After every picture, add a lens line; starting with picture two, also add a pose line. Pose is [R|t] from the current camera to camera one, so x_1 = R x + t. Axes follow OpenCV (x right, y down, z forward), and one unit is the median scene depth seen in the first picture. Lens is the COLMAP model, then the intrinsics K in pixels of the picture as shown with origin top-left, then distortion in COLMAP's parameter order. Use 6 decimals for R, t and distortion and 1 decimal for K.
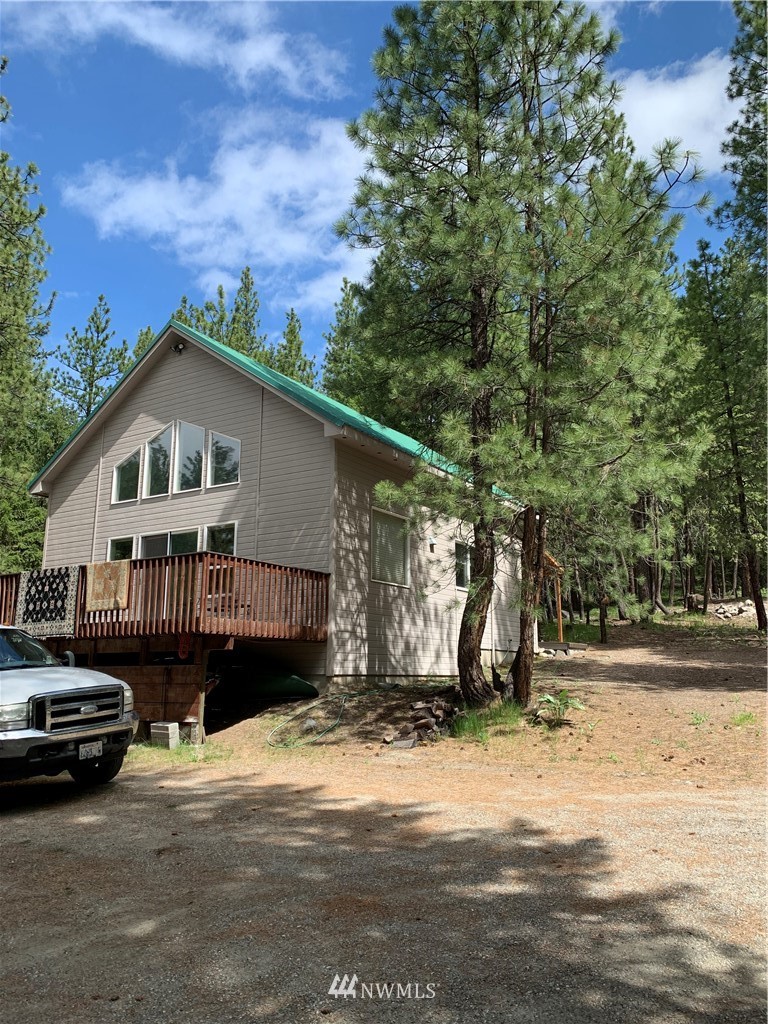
lens RADIAL K [[782.2, 0, 388.1], [0, 782.2, 504.2], [0, 0, 1]] dist [0.033774, -0.027193]
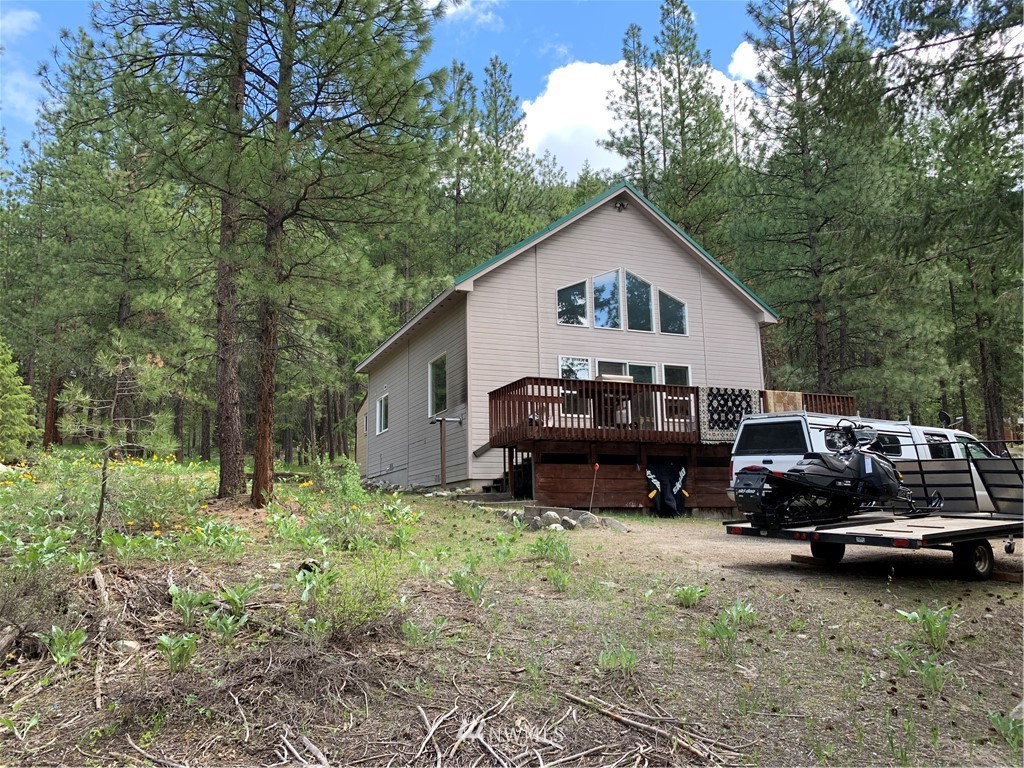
lens RADIAL K [[782.2, 0, 512.0], [0, 782.2, 384.0], [0, 0, 1]] dist [0.033774, -0.027193]
pose [[0.569556, 0.138799, 0.810148, -1.586927], [-0.155070, 0.986084, -0.059923, 0.197557], [-0.807192, -0.091500, 0.583154, 0.538033]]
